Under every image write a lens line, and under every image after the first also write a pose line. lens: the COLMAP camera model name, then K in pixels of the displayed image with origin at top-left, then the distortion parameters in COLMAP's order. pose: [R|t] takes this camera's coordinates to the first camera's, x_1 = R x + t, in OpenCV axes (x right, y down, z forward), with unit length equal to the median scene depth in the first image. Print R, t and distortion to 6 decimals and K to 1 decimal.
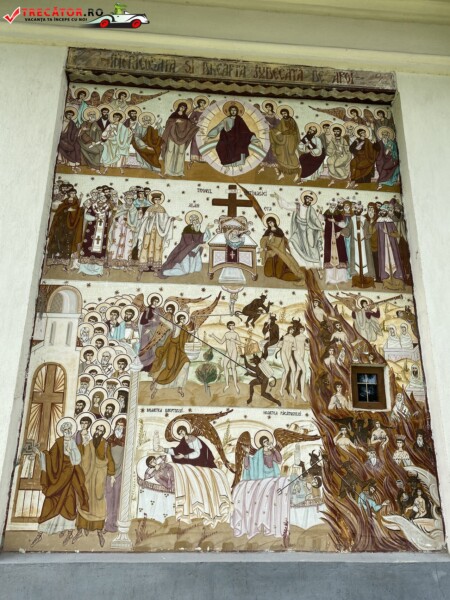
lens RADIAL K [[458.7, 0, 224.5], [0, 458.7, 302.5], [0, 0, 1]] dist [-0.007712, 0.017798]
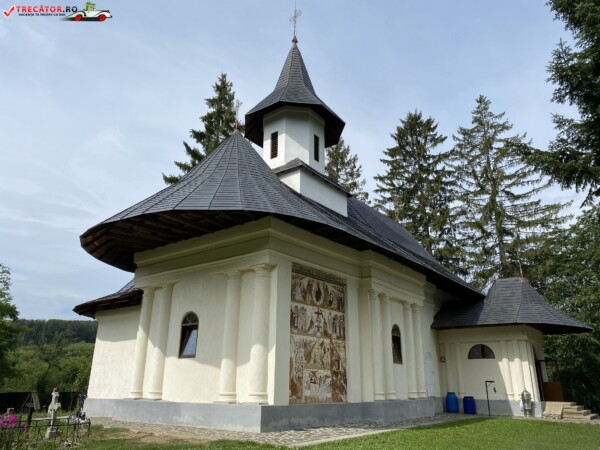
lens RADIAL K [[458.7, 0, 299.8], [0, 458.7, 215.6], [0, 0, 1]] dist [-0.007712, 0.017798]
pose [[0.693023, 0.242885, 0.678768, -3.056950], [-0.215174, 0.968309, -0.126798, -0.523111], [-0.688055, -0.058179, 0.723323, -1.695531]]
